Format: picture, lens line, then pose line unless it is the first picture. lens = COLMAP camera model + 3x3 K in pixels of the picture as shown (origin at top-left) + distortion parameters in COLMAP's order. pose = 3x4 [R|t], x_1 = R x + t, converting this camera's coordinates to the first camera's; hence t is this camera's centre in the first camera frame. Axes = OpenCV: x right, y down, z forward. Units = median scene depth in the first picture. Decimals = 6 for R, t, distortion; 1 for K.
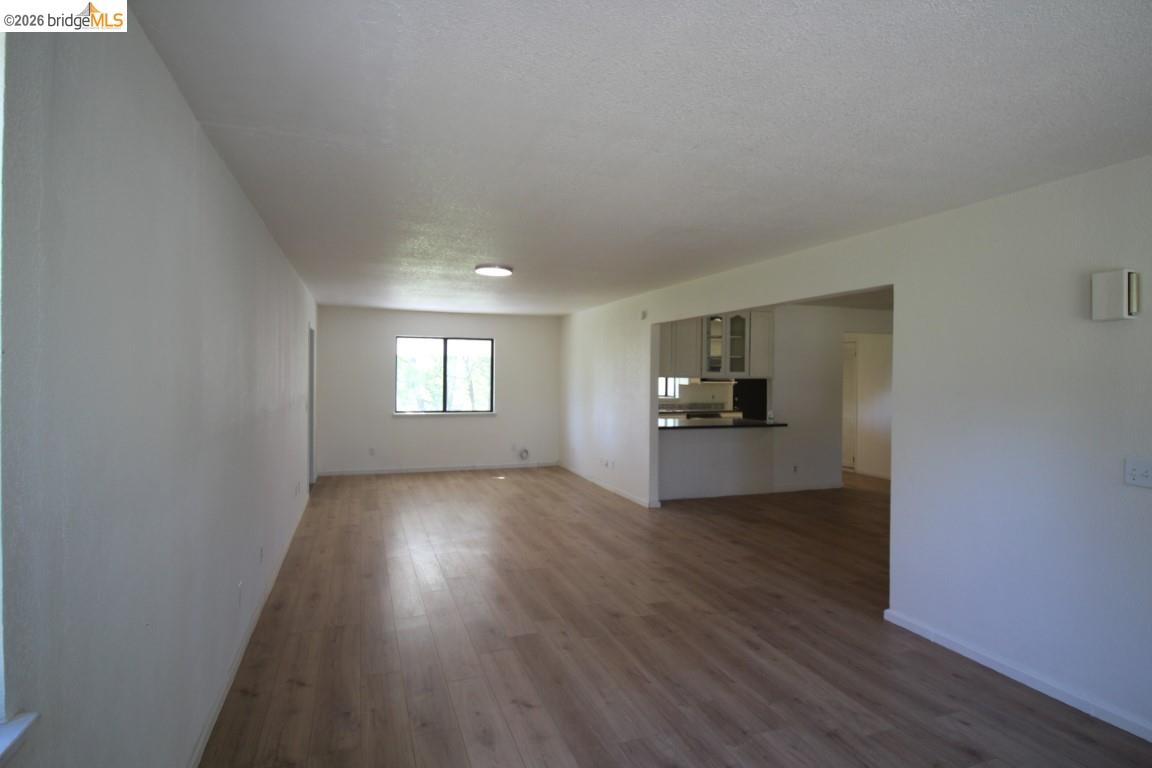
lens RADIAL K [[609.7, 0, 576.0], [0, 609.7, 384.0], [0, 0, 1]] dist [-0.000217, -0.000530]
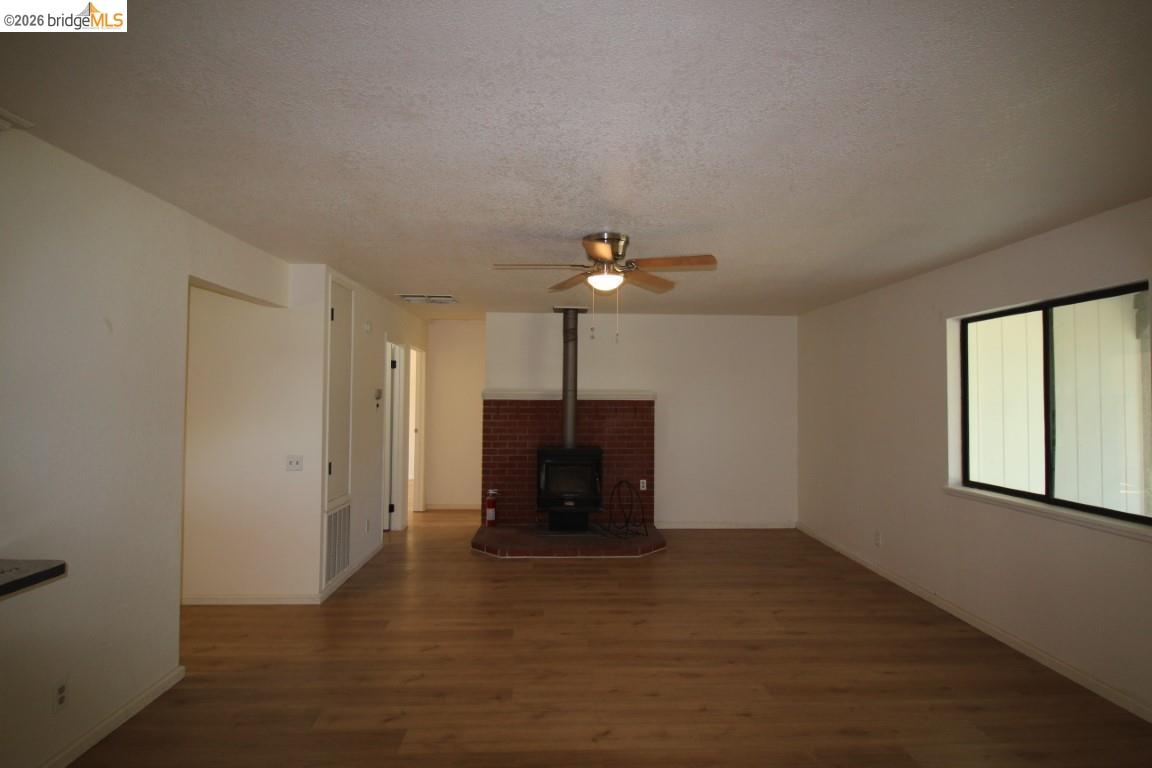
lens RADIAL K [[609.7, 0, 576.0], [0, 609.7, 384.0], [0, 0, 1]] dist [-0.000217, -0.000530]
pose [[0.312807, 0.015035, 0.949698, 0.124199], [0.007947, 0.999798, -0.018446, -0.005886], [-0.949784, 0.013318, 0.312624, 0.543820]]
